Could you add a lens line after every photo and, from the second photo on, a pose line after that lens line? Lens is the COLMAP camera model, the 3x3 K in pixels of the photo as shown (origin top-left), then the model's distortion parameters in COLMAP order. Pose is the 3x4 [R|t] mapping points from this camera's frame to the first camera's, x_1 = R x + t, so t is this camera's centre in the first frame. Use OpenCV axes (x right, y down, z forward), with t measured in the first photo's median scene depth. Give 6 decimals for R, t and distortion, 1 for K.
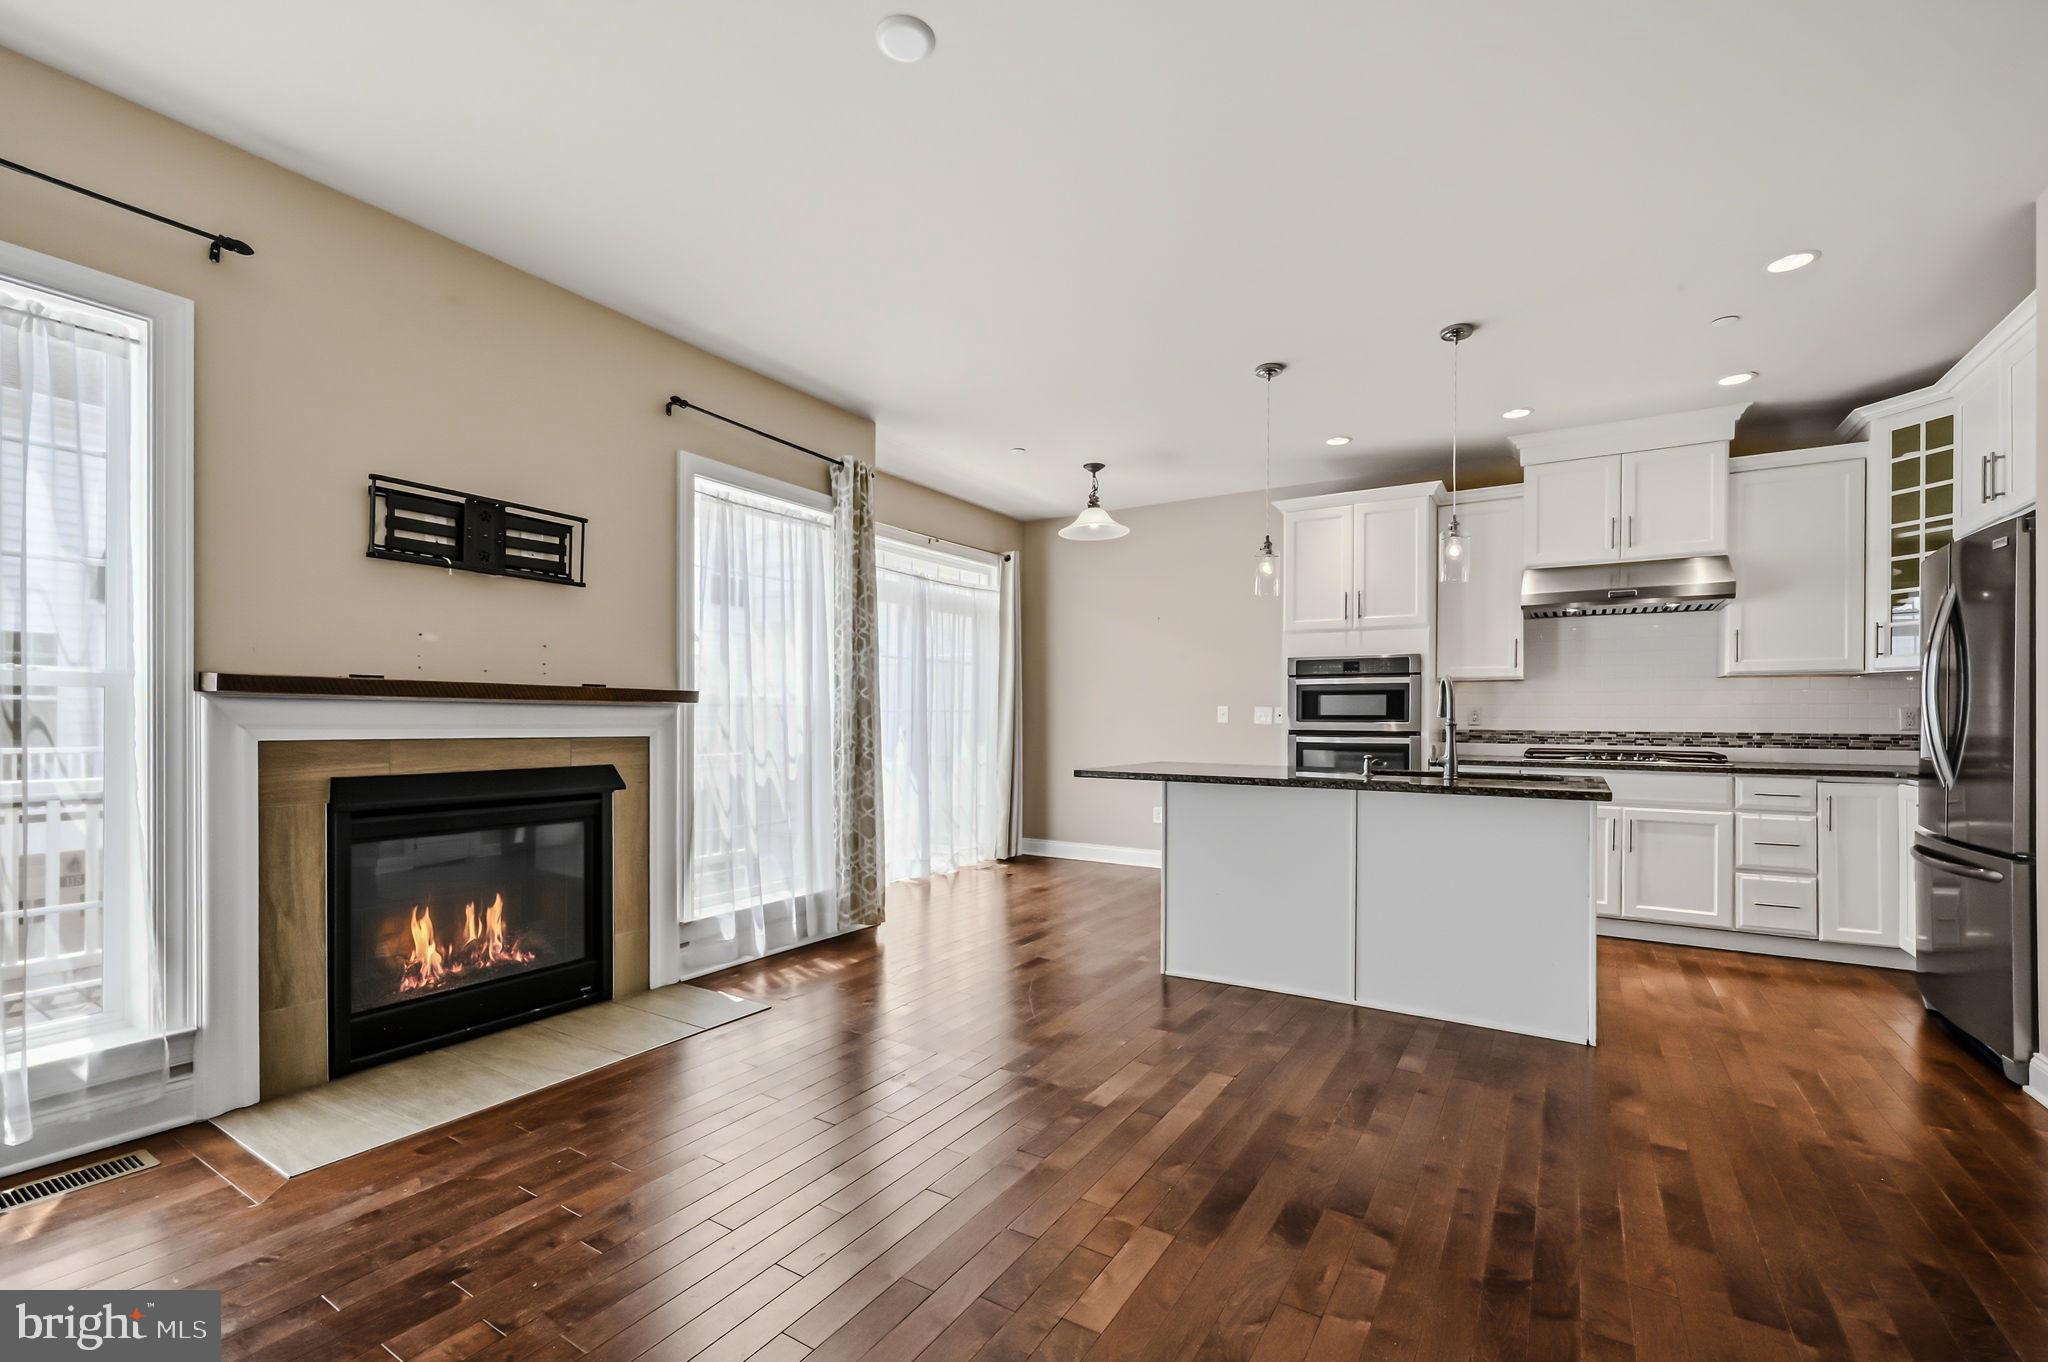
lens RADIAL K [[839.2, 0, 1015.0], [0, 839.2, 722.4], [0, 0, 1]] dist [-0.005936, 0.000170]
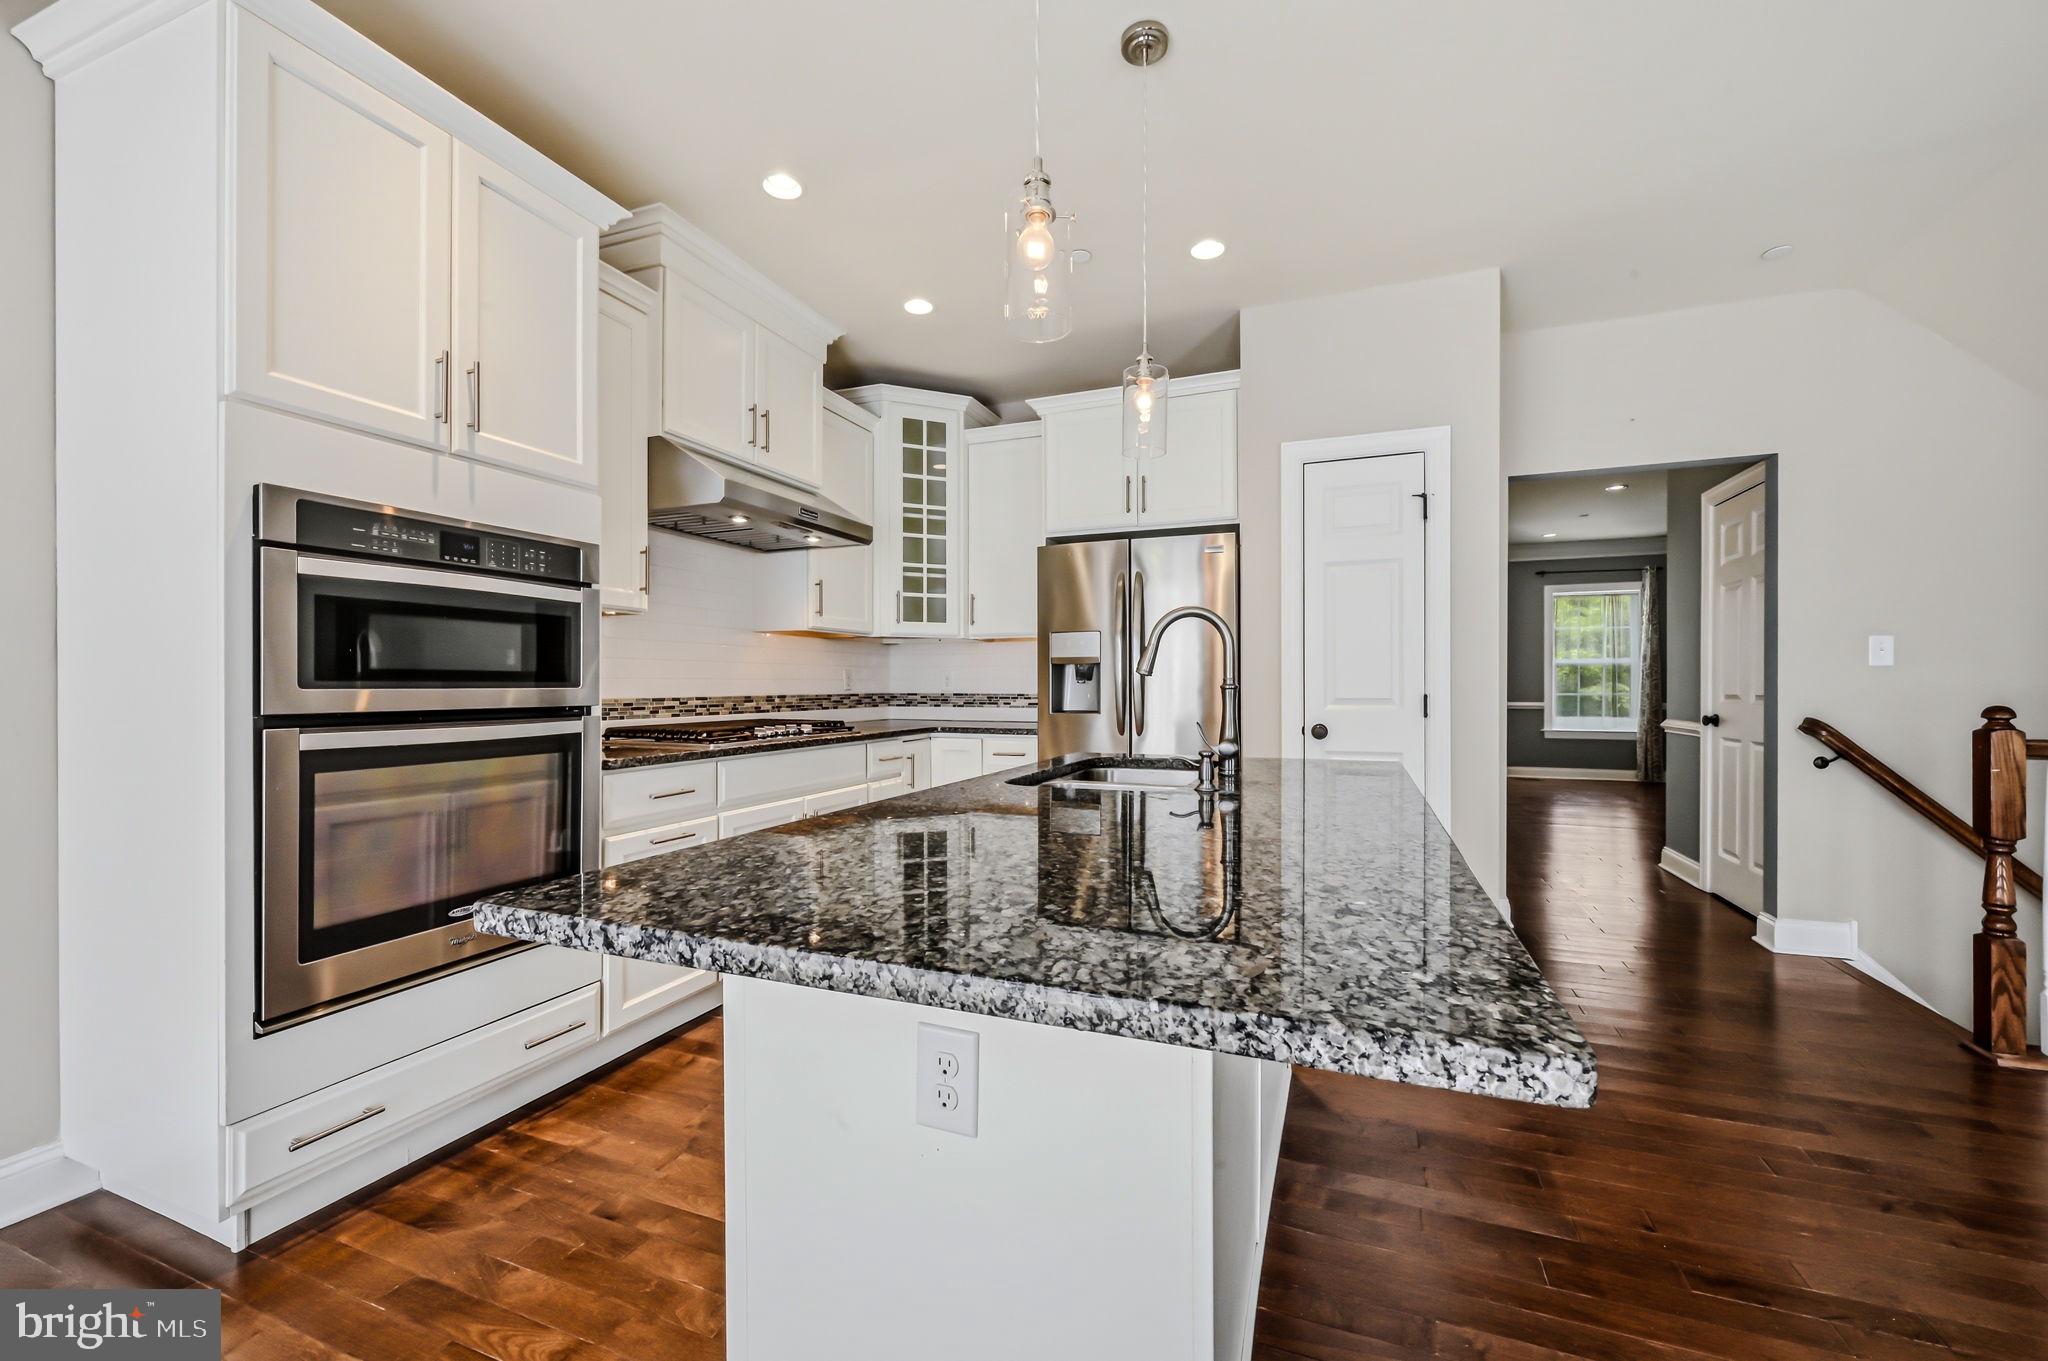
lens RADIAL K [[819.8, 0, 1013.0], [0, 819.8, 689.8], [0, 0, 1]] dist [-0.002483, 0.000981]
pose [[-0.195736, -0.010511, 0.980600, -0.029419], [0.005104, 0.999918, 0.011736, -0.002596], [-0.980643, 0.007302, -0.195667, 0.852017]]
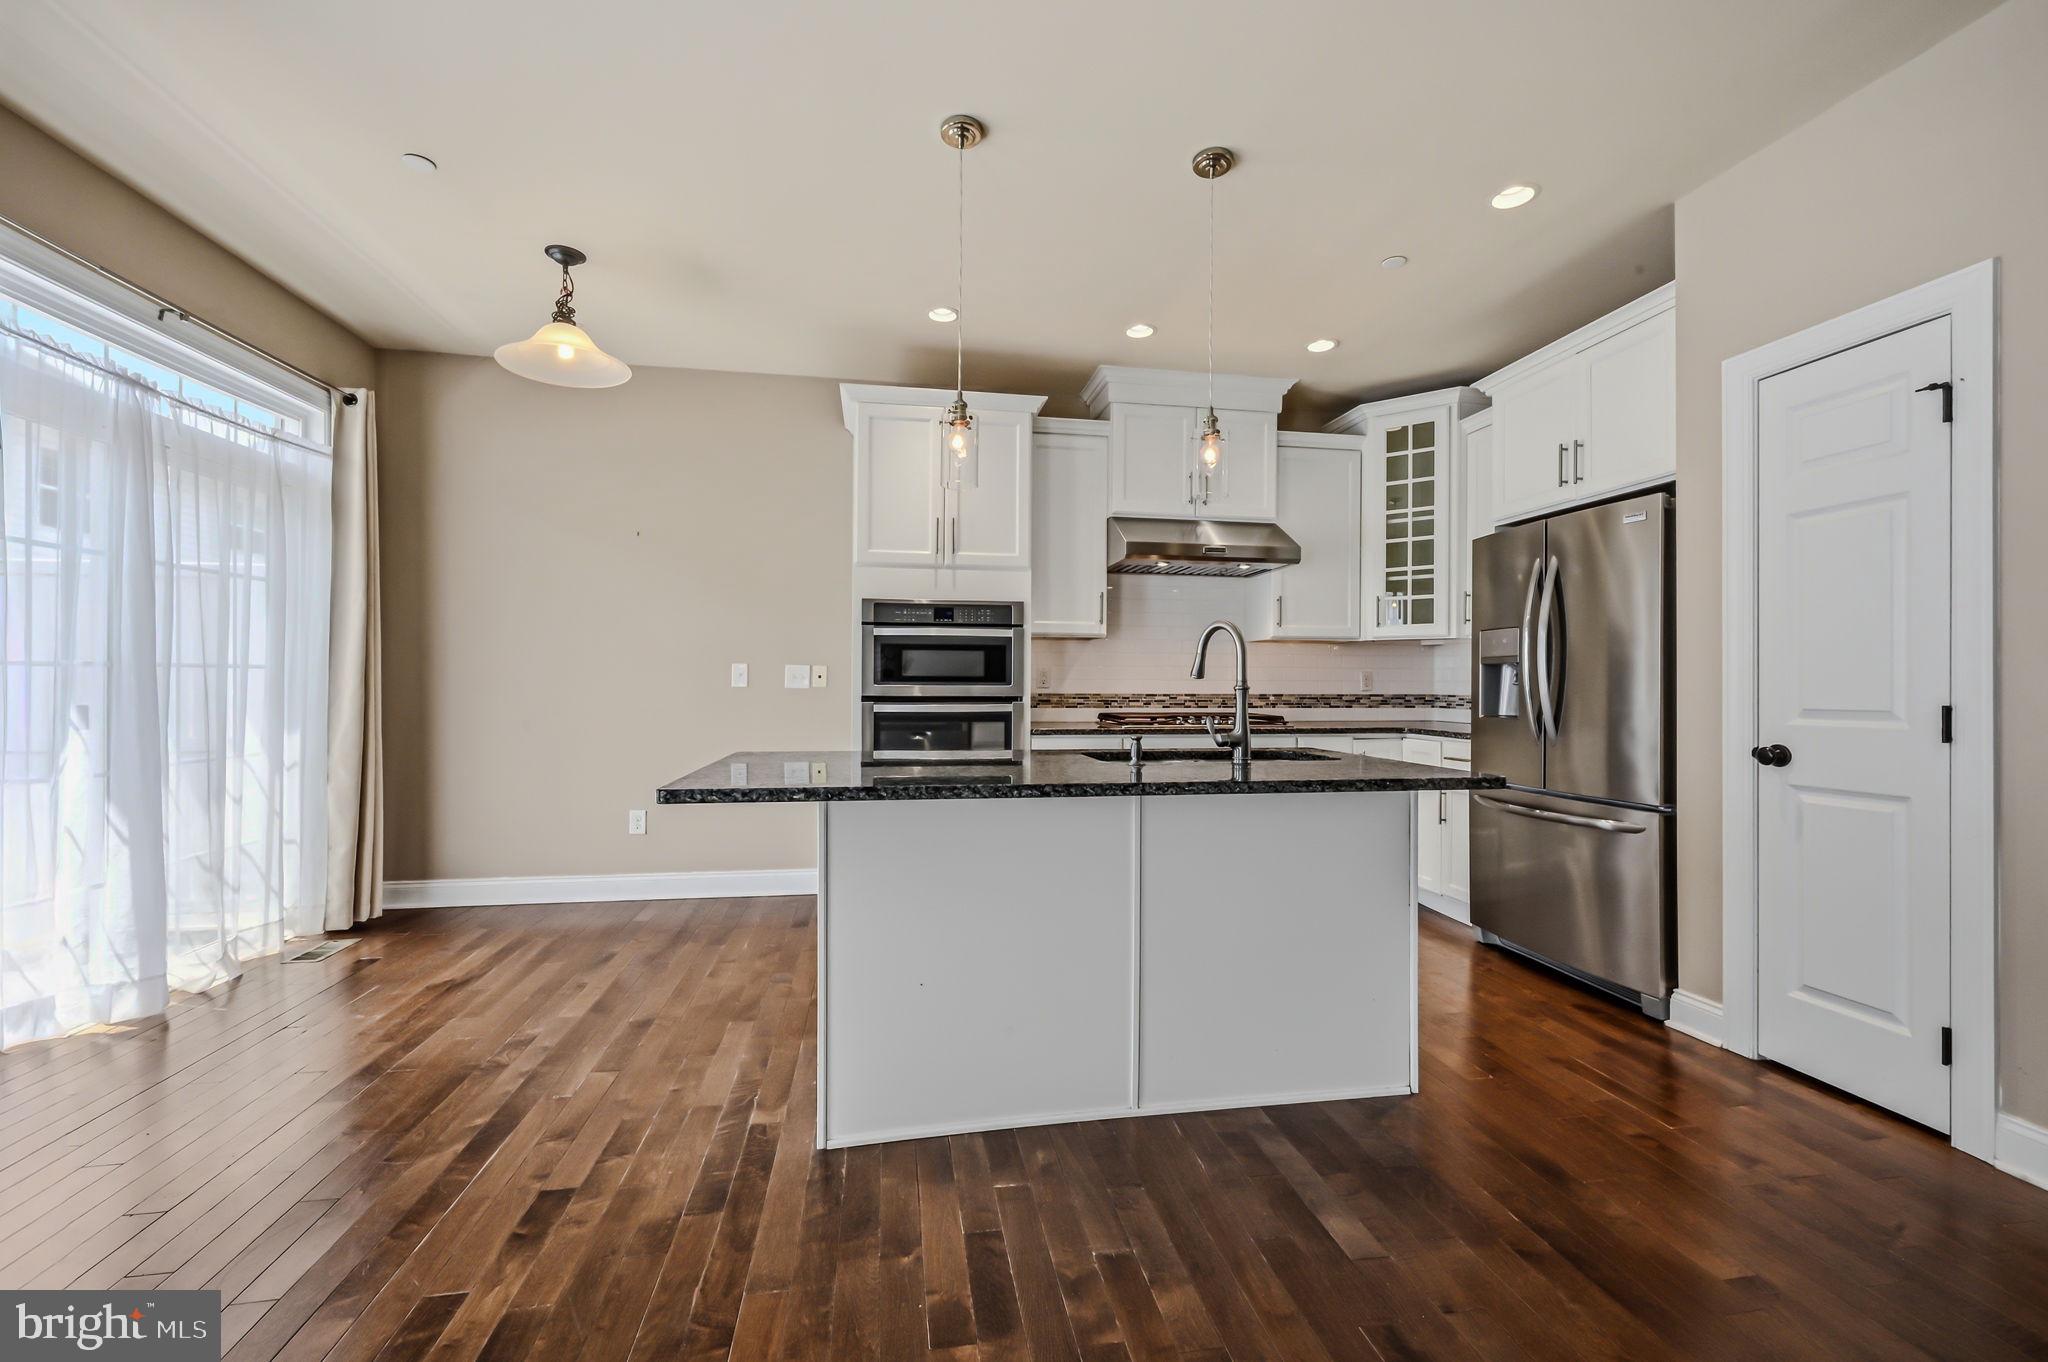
lens RADIAL K [[819.8, 0, 1006.2], [0, 819.8, 685.3], [0, 0, 1]] dist [-0.002483, 0.000981]
pose [[0.744599, -0.002431, 0.667508, -0.068775], [0.002122, 0.999997, 0.001275, -0.000807], [-0.667509, 0.000467, 0.744602, 0.407009]]
